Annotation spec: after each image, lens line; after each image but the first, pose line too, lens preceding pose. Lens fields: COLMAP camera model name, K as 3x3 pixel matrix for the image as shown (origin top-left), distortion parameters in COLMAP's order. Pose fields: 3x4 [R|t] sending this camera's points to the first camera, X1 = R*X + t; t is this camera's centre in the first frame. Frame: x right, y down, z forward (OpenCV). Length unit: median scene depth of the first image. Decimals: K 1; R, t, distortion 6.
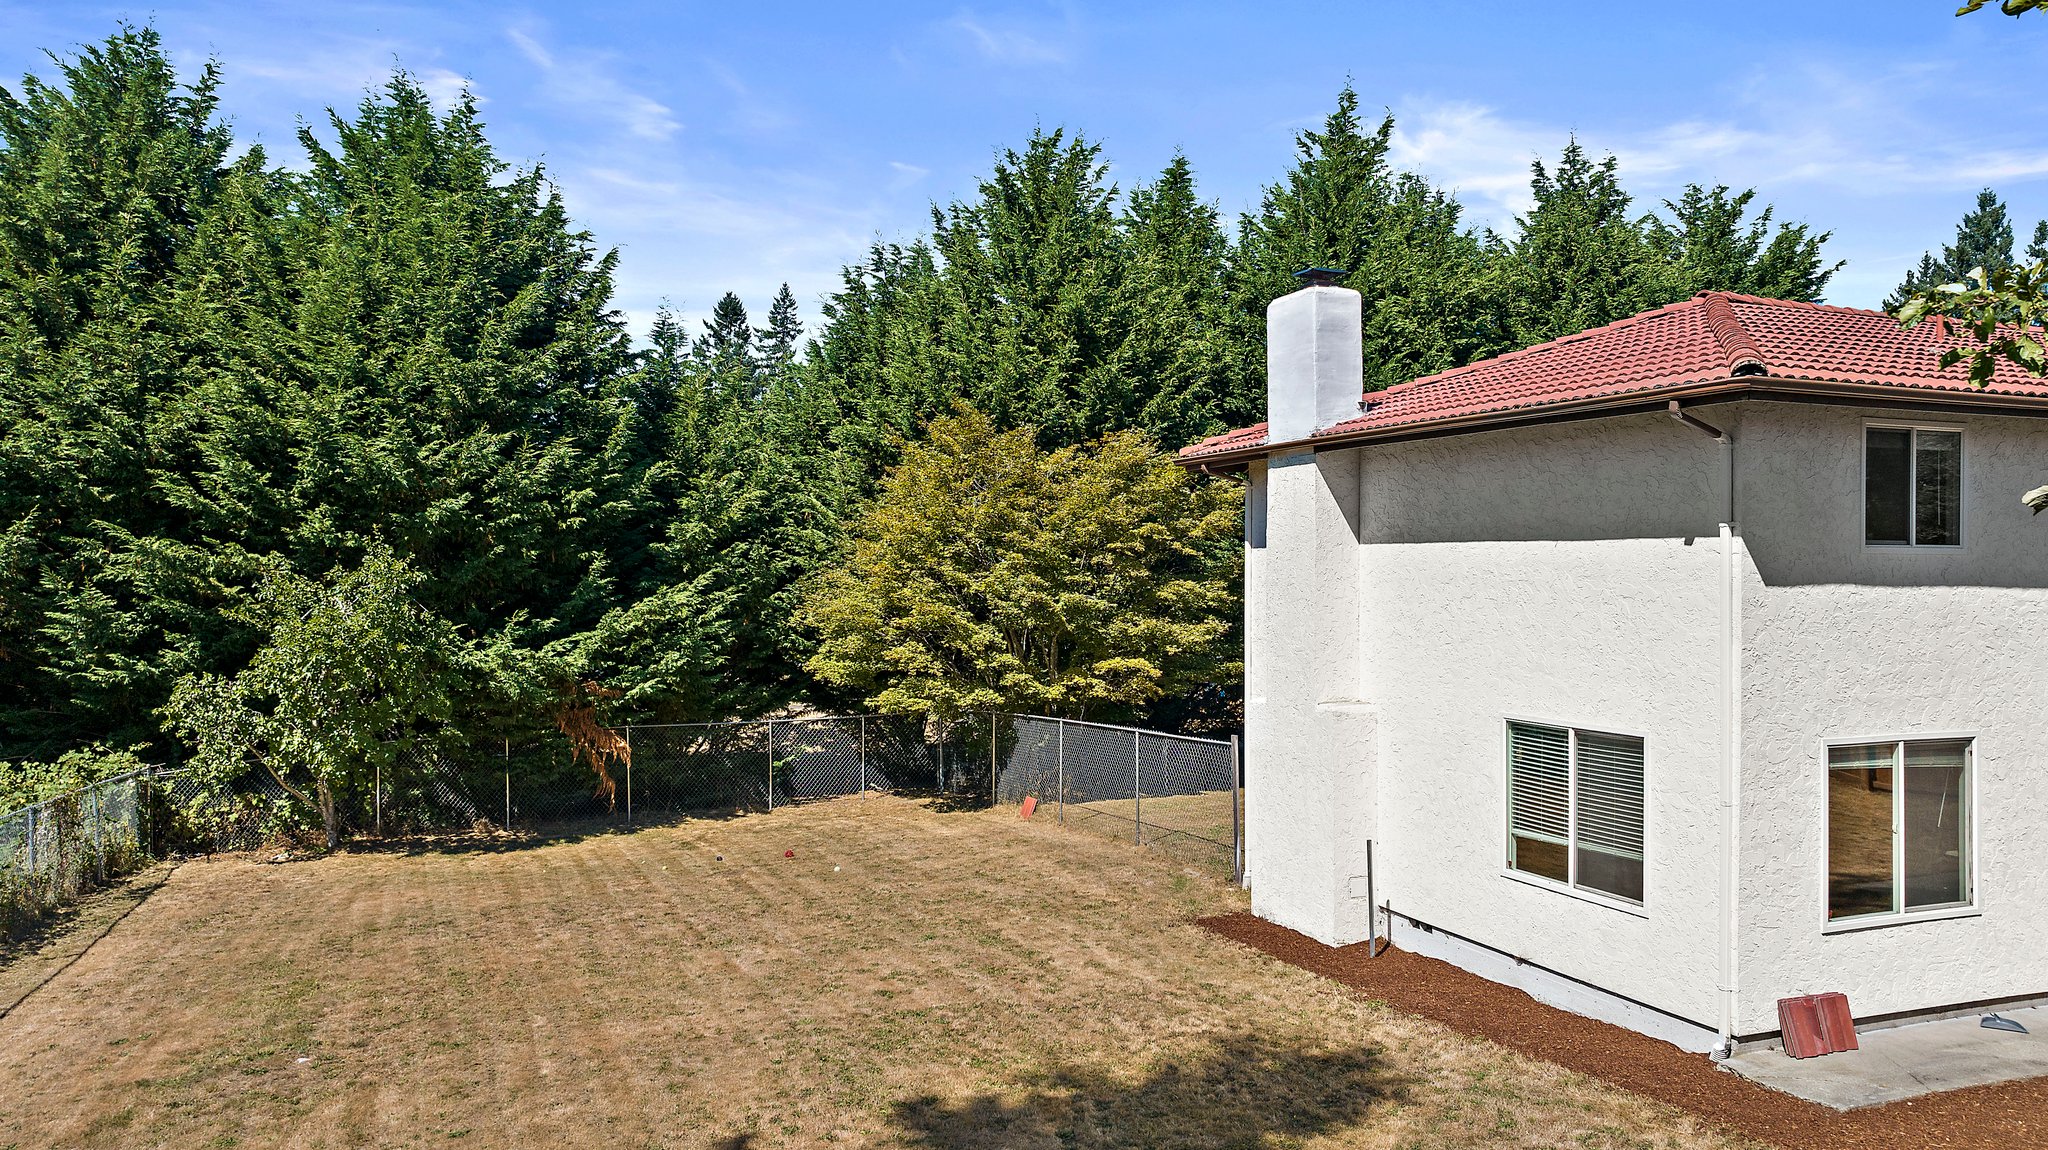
lens RADIAL K [[1454.7, 0, 1013.8], [0, 1454.7, 581.7], [0, 0, 1]] dist [-0.044503, 0.042053]
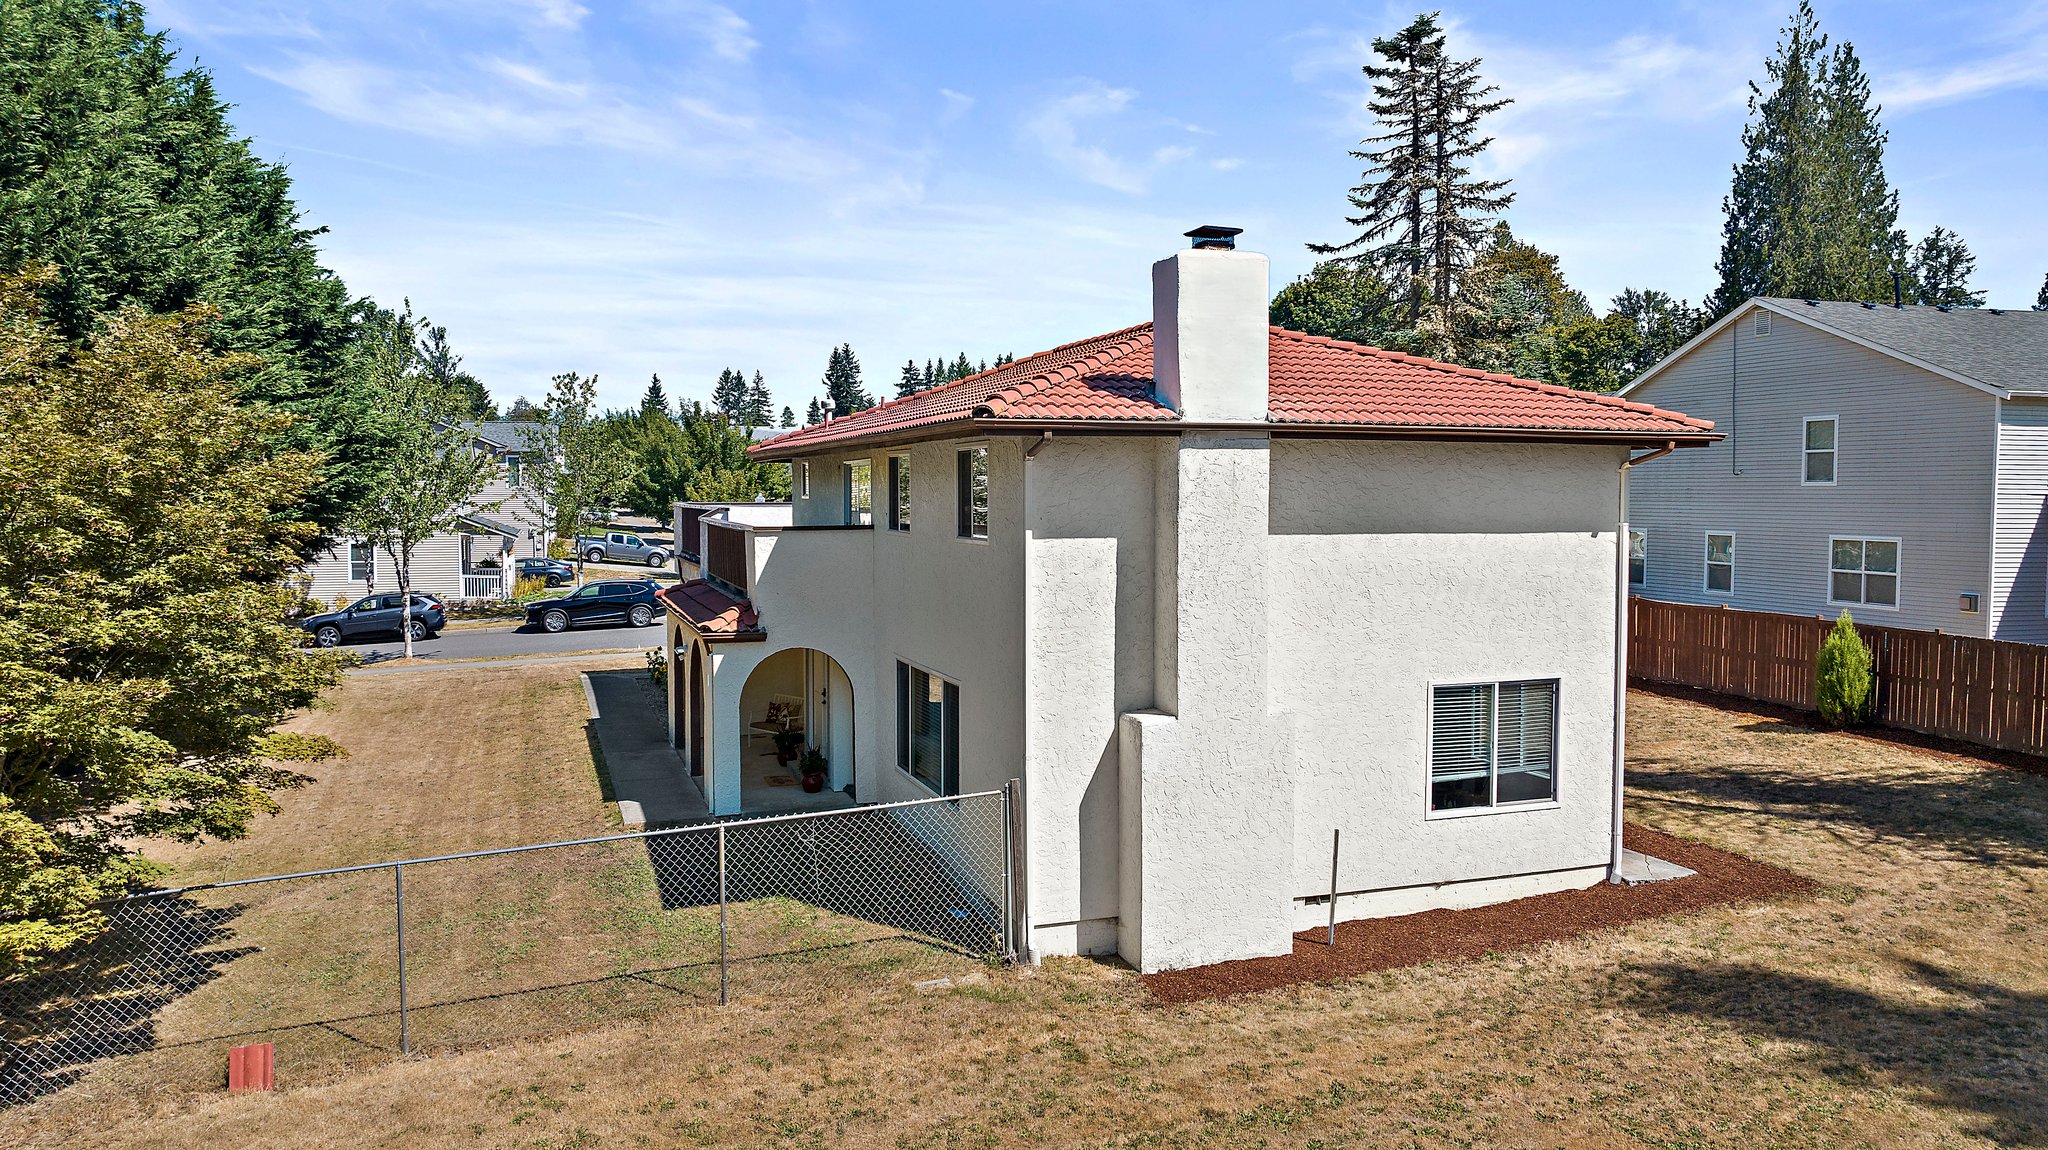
lens RADIAL K [[1454.7, 0, 1014.9], [0, 1454.7, 564.8], [0, 0, 1]] dist [-0.044503, 0.042053]
pose [[0.030625, -0.055132, 0.998009, -0.840984], [0.008448, 0.998456, 0.054897, -0.070266], [-0.999495, 0.006750, 0.031044, 1.316317]]
